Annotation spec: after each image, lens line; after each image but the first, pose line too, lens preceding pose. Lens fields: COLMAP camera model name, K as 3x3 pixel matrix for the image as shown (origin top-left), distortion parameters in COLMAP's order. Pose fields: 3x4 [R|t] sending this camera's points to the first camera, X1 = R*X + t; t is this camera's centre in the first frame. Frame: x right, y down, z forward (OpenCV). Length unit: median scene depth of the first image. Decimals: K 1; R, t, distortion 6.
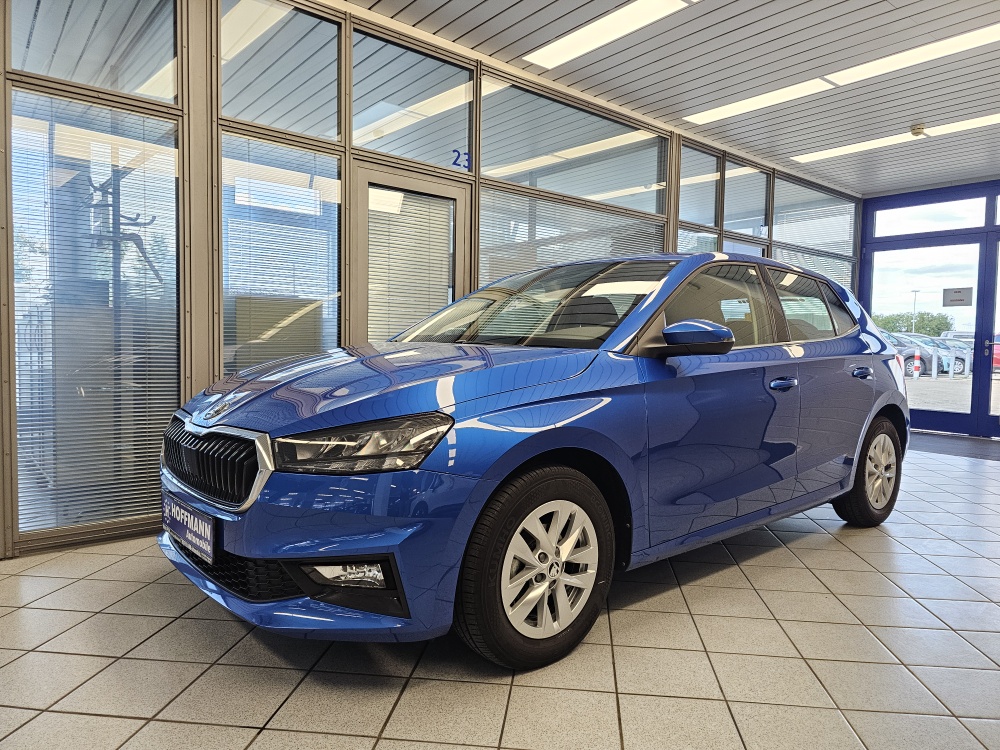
lens RADIAL K [[679.2, 0, 490.2], [0, 679.2, 376.4], [0, 0, 1]] dist [0.056294, -0.055372]
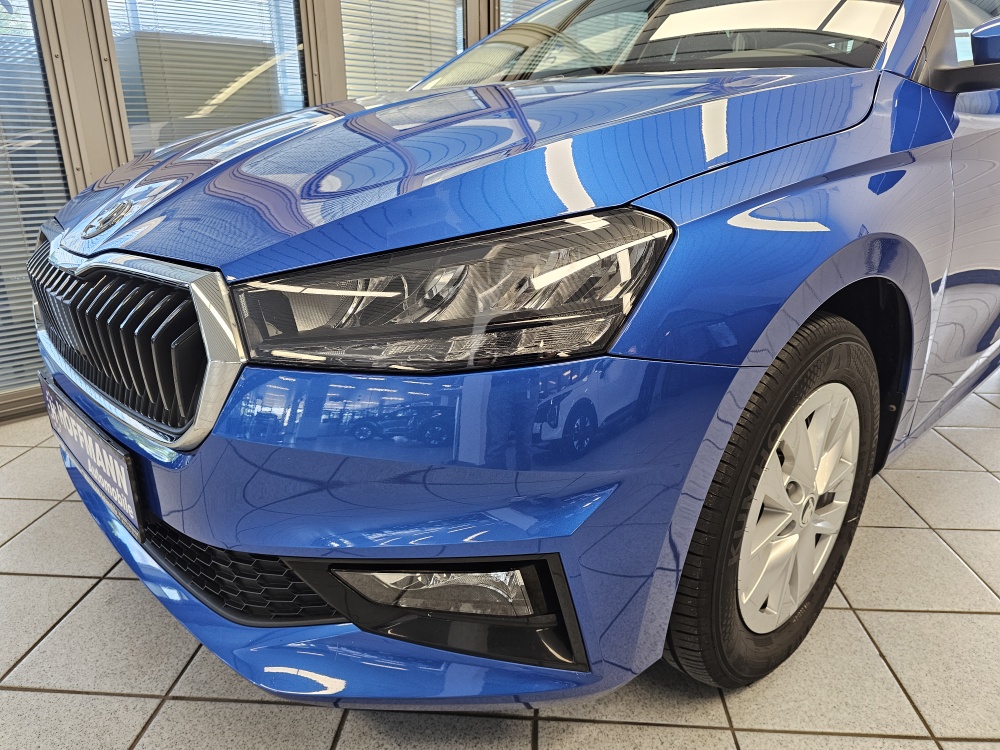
lens RADIAL K [[679.2, 0, 477.7], [0, 679.2, 394.4], [0, 0, 1]] dist [0.056294, -0.055372]
pose [[0.998665, -0.033366, 0.039426, -0.158497], [0.020100, 0.954221, 0.298427, 0.028163], [-0.047579, -0.297236, 0.953618, 0.485190]]
